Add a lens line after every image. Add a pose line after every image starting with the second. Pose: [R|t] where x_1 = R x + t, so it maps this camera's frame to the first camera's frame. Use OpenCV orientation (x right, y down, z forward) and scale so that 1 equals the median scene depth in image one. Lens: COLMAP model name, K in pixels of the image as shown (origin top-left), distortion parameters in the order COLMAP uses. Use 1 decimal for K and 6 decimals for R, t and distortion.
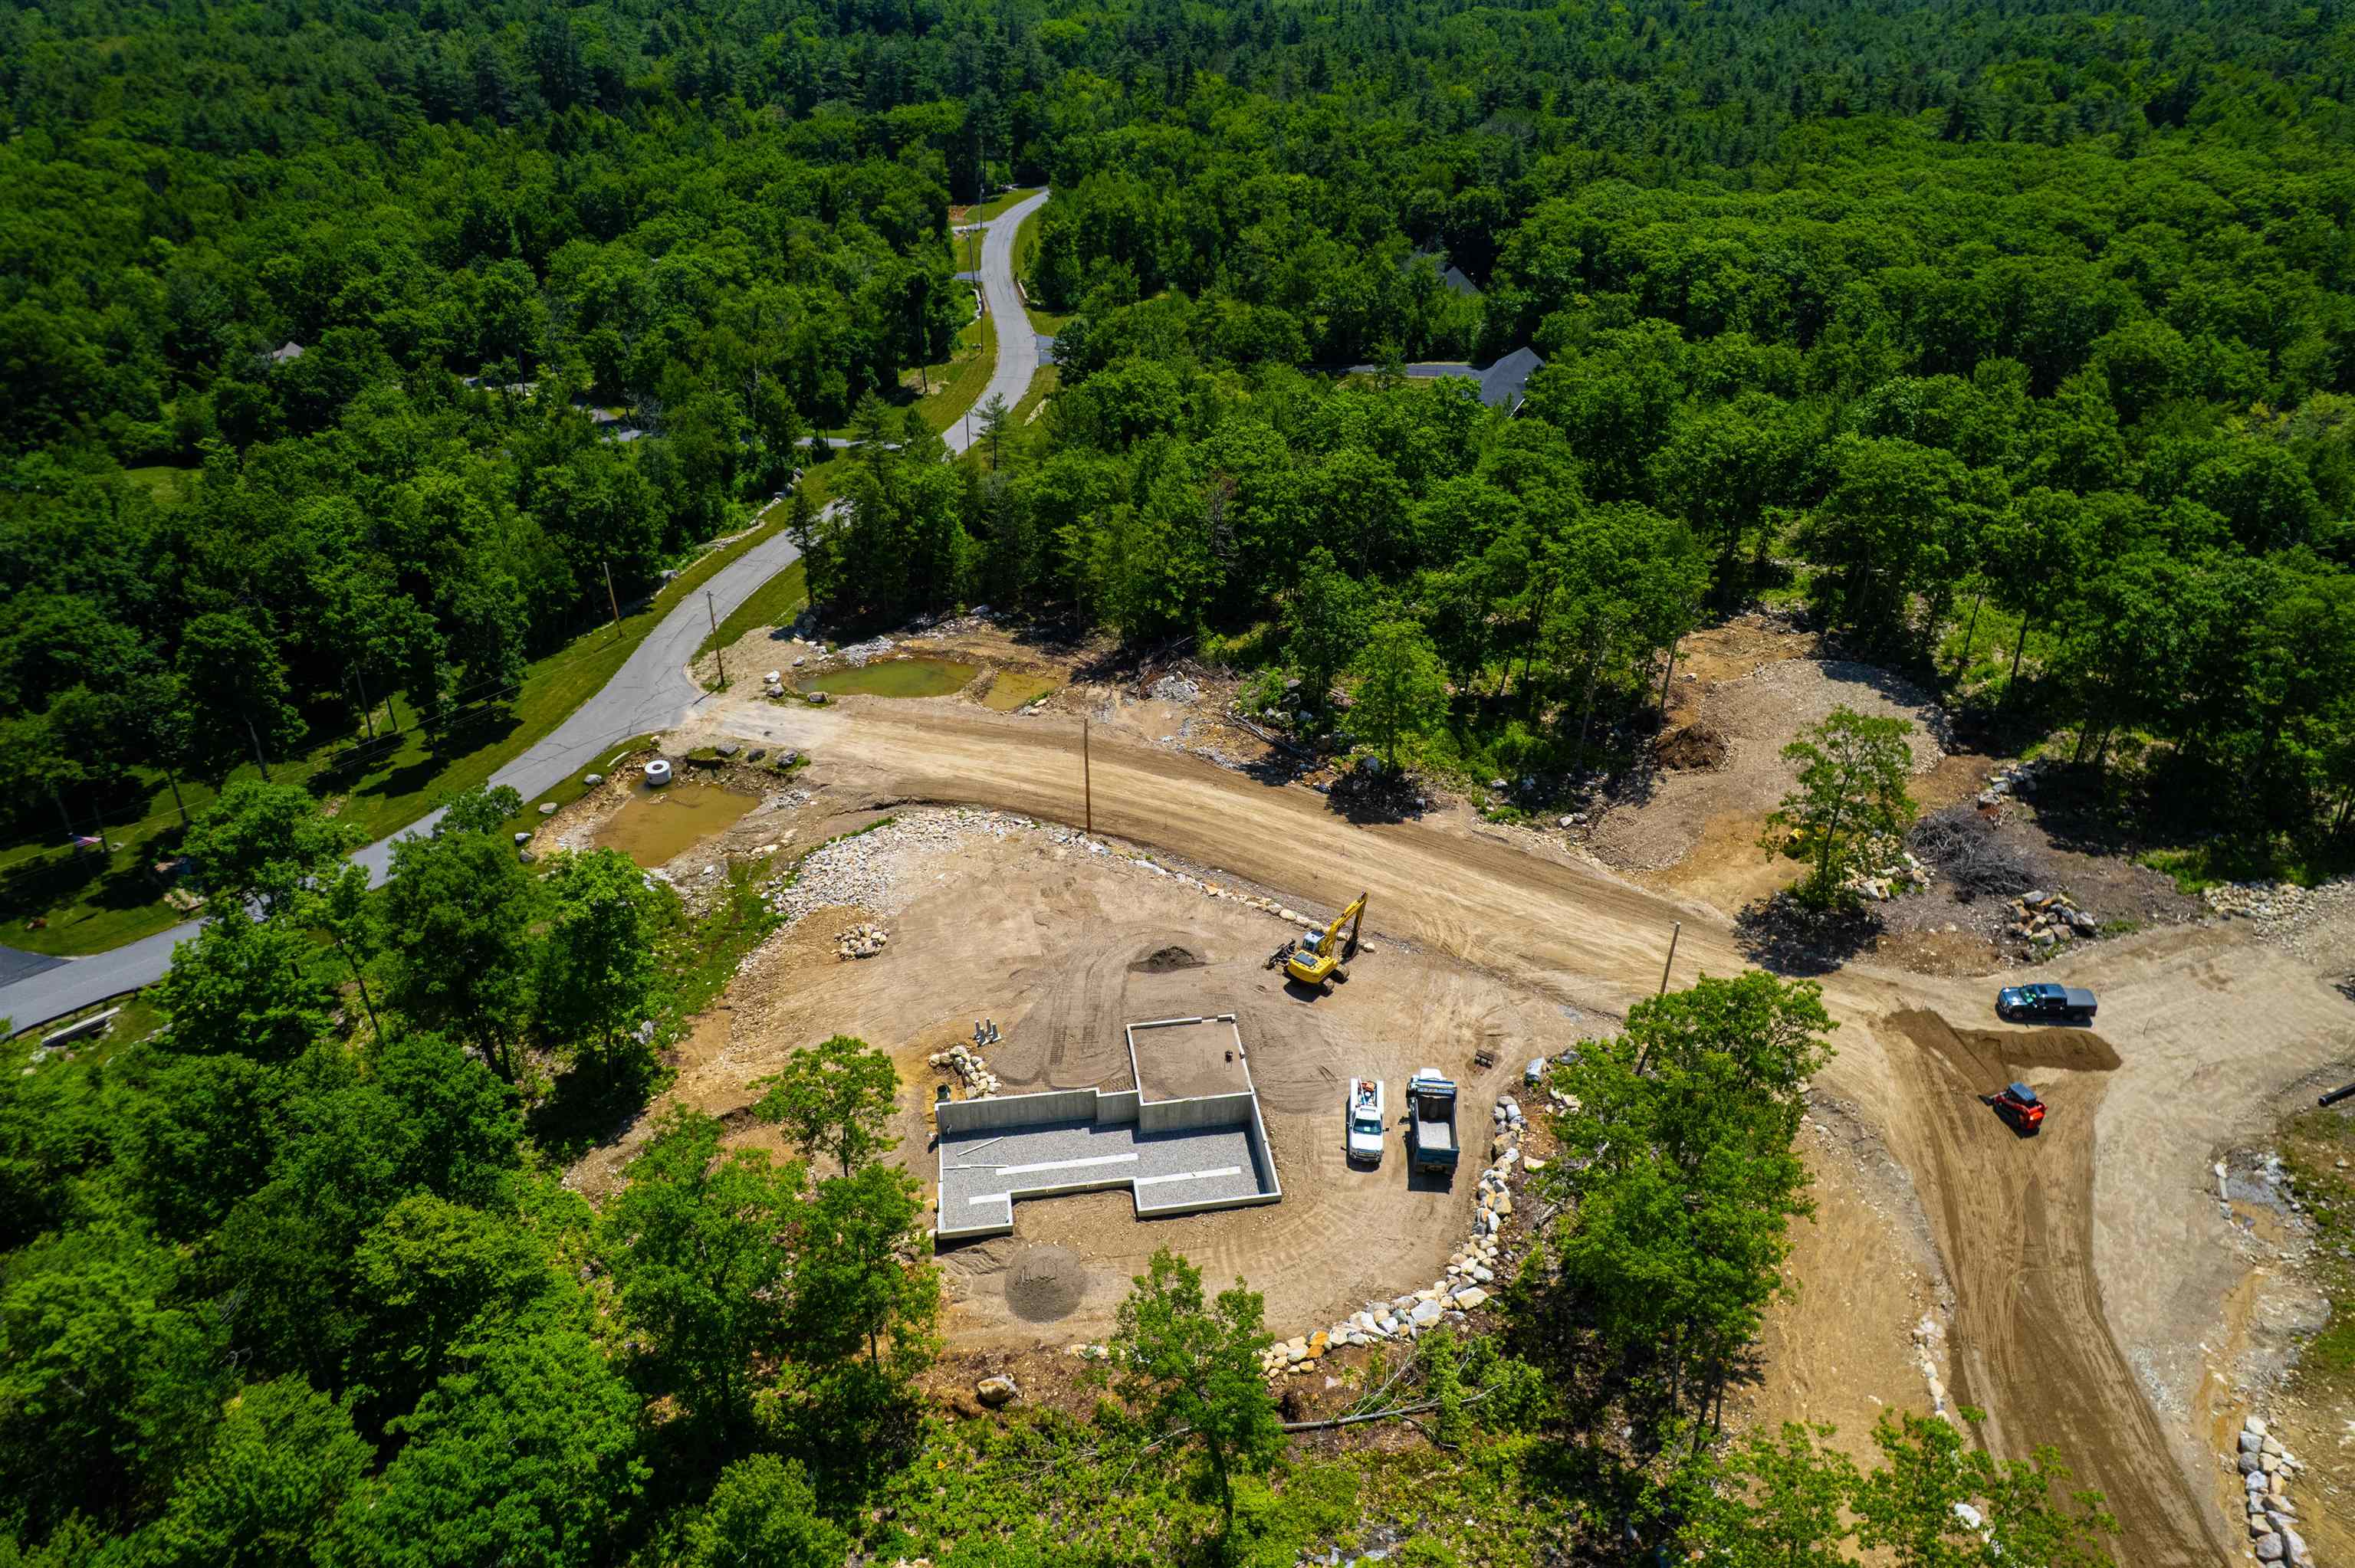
lens RADIAL K [[1506.4, 0, 1181.5], [0, 1506.4, 778.3], [0, 0, 1]] dist [-0.060146, 0.052165]
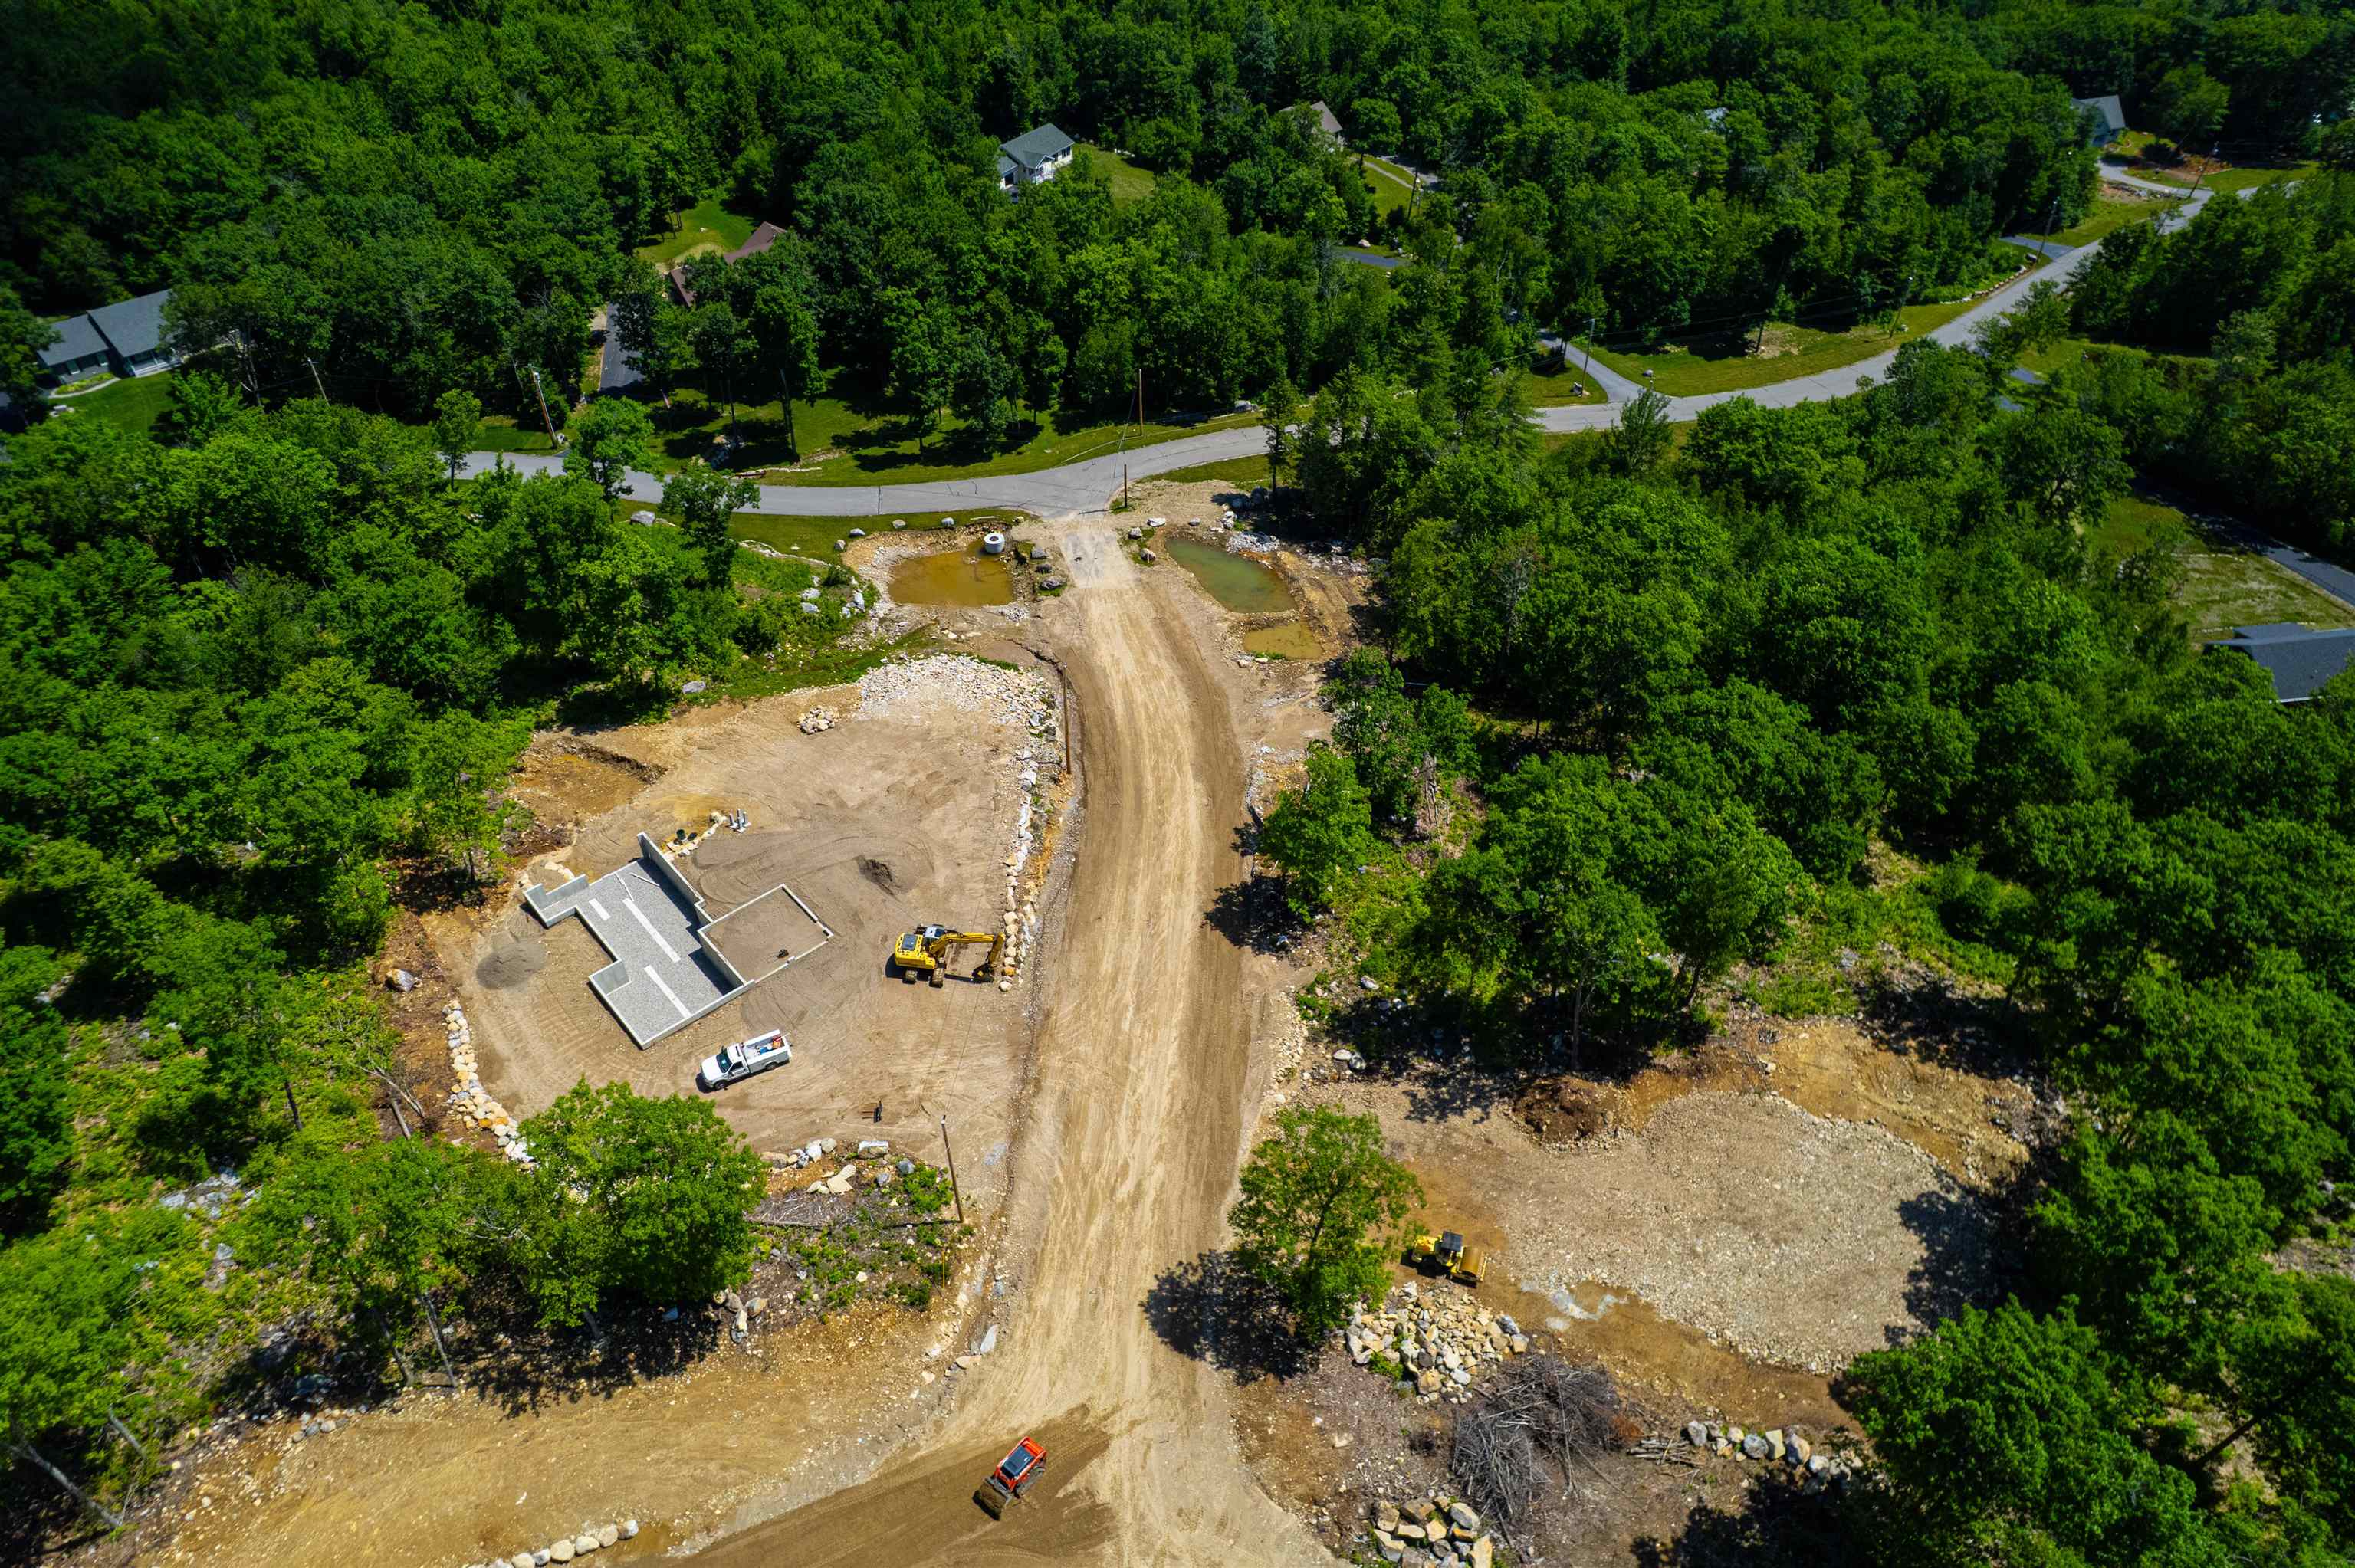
lens RADIAL K [[1500.2, 0, 1180.2], [0, 1500.2, 794.1], [0, 0, 1]] dist [-0.062823, 0.048721]
pose [[0.548009, 0.554308, -0.626441, 0.677501], [-0.459098, 0.825344, 0.328690, -0.343263], [0.699225, 0.107473, 0.706778, 0.322623]]
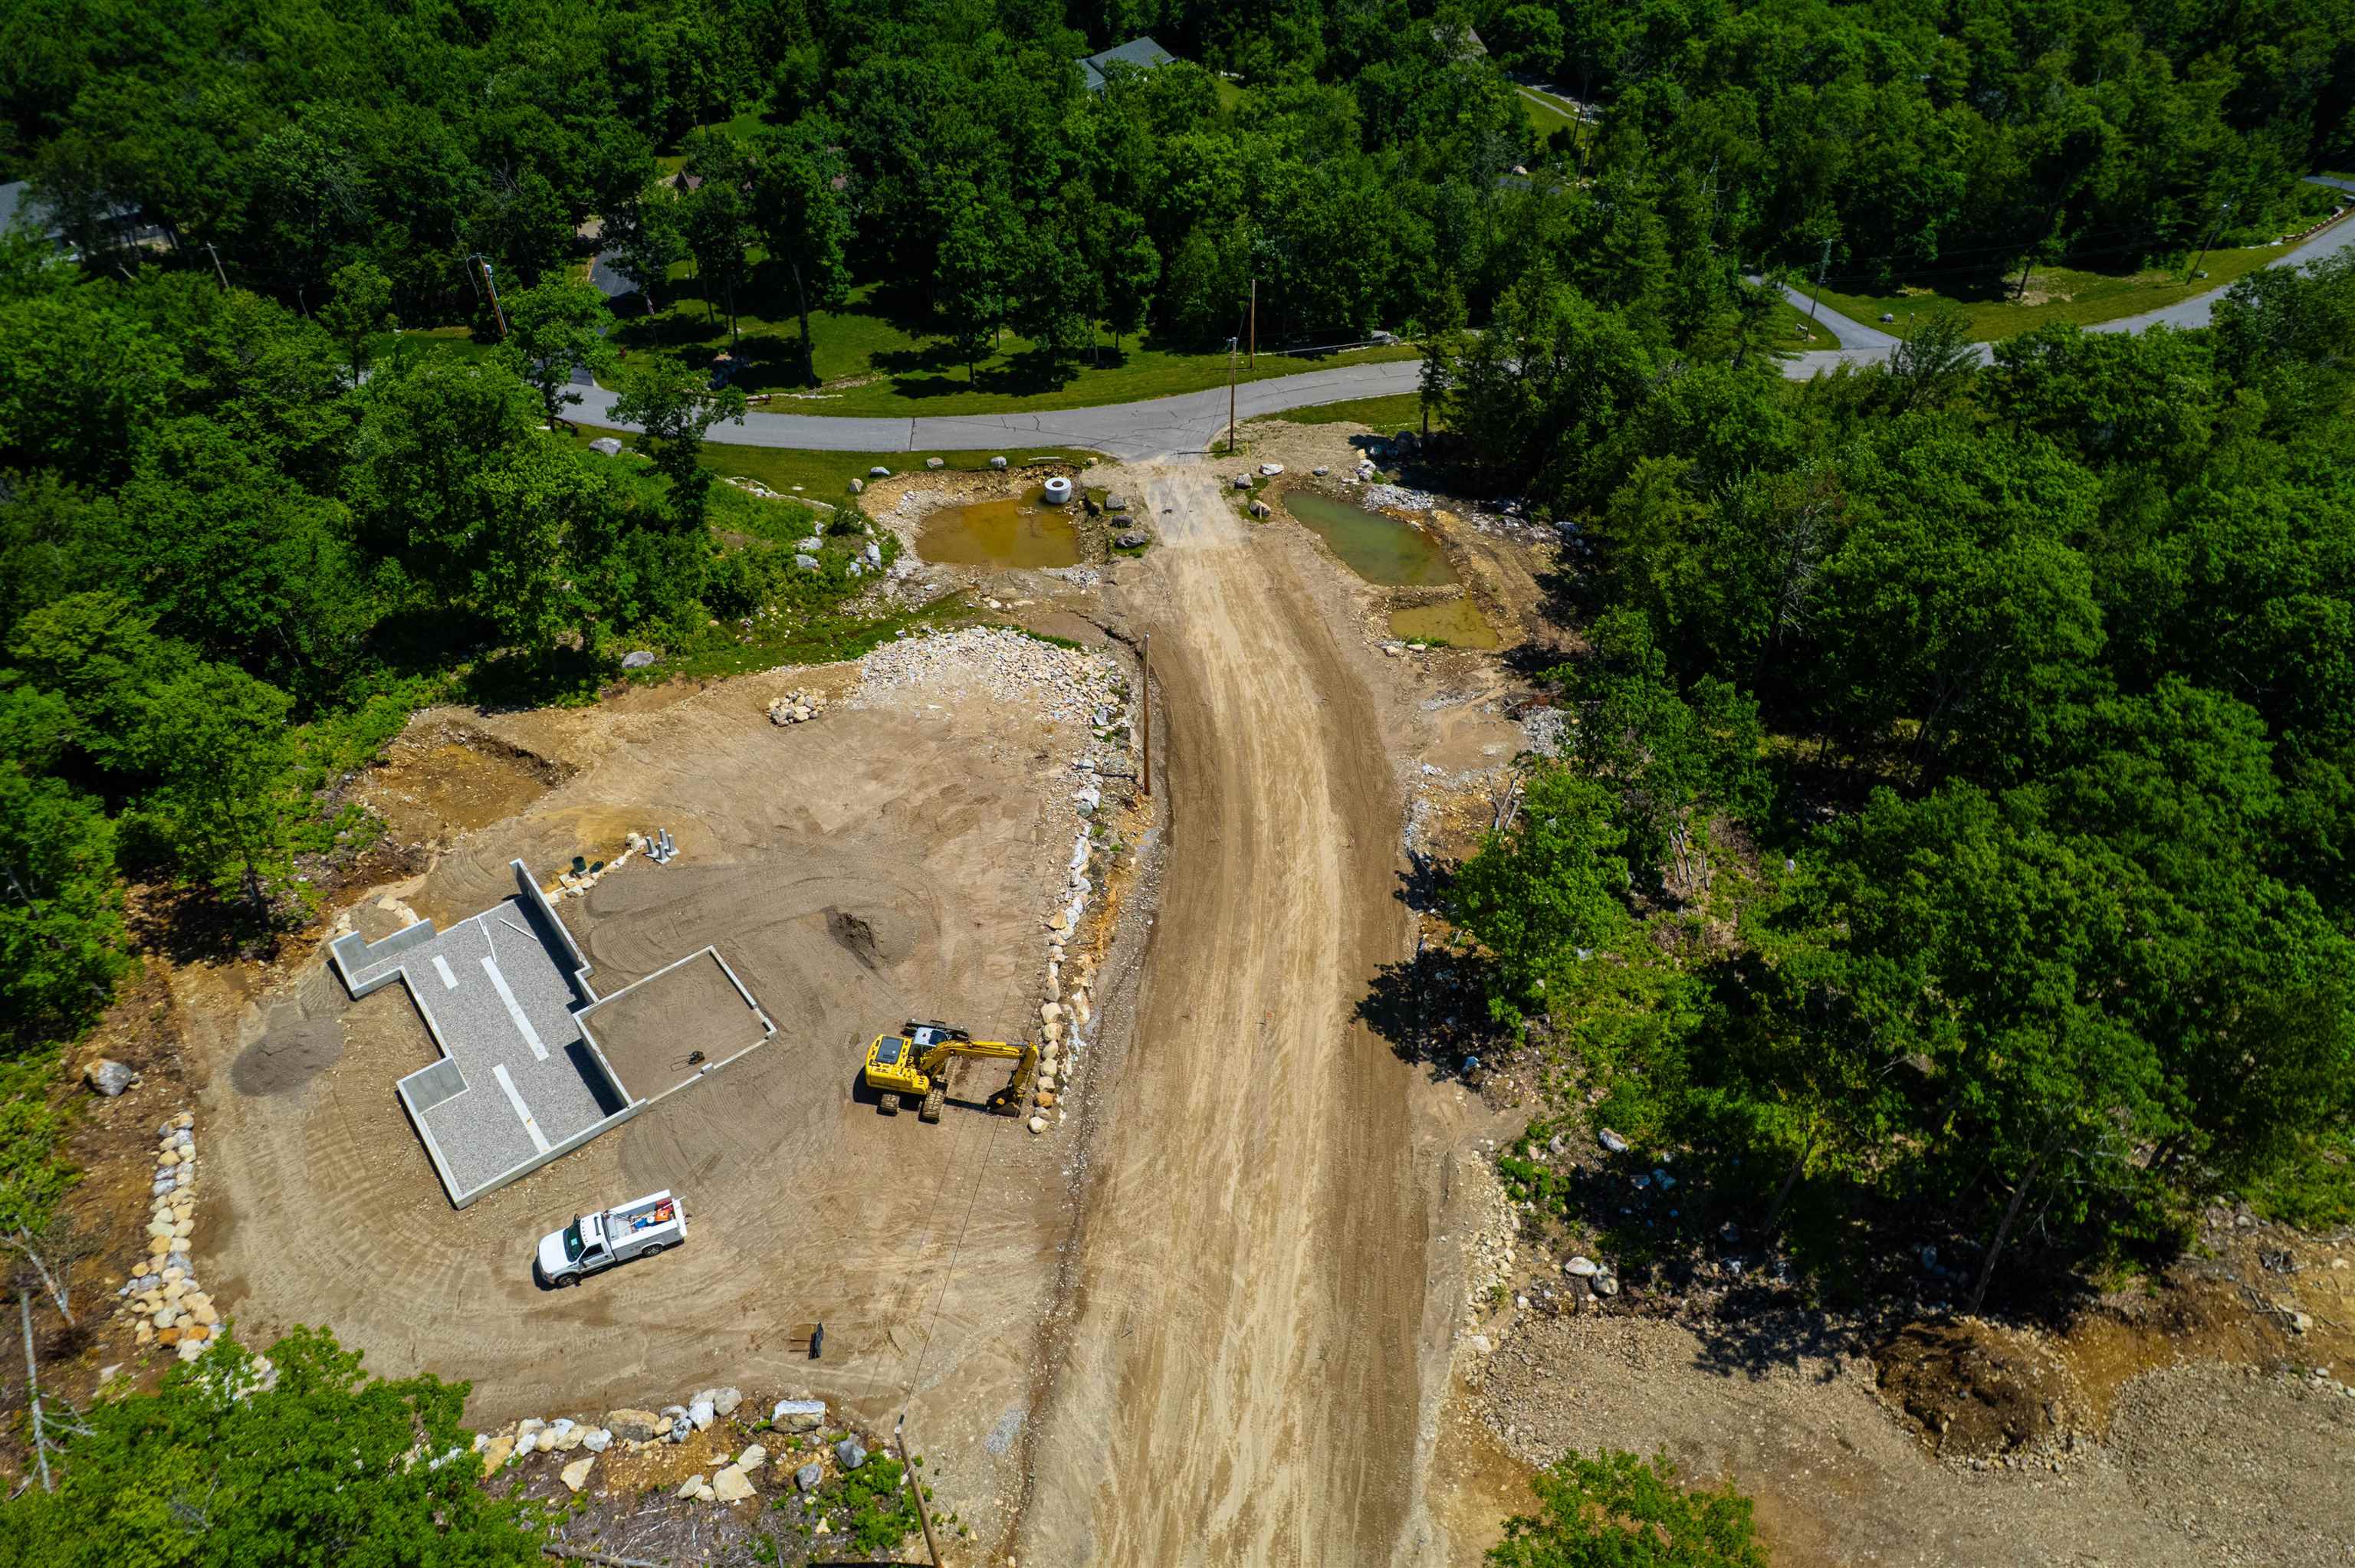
lens RADIAL K [[1500.2, 0, 1180.2], [0, 1500.2, 794.1], [0, 0, 1]] dist [-0.062823, 0.048721]
pose [[0.498877, 0.559820, -0.661606, 0.450895], [-0.470795, 0.815982, 0.335448, -0.221896], [0.727649, 0.144133, 0.670635, 0.539452]]
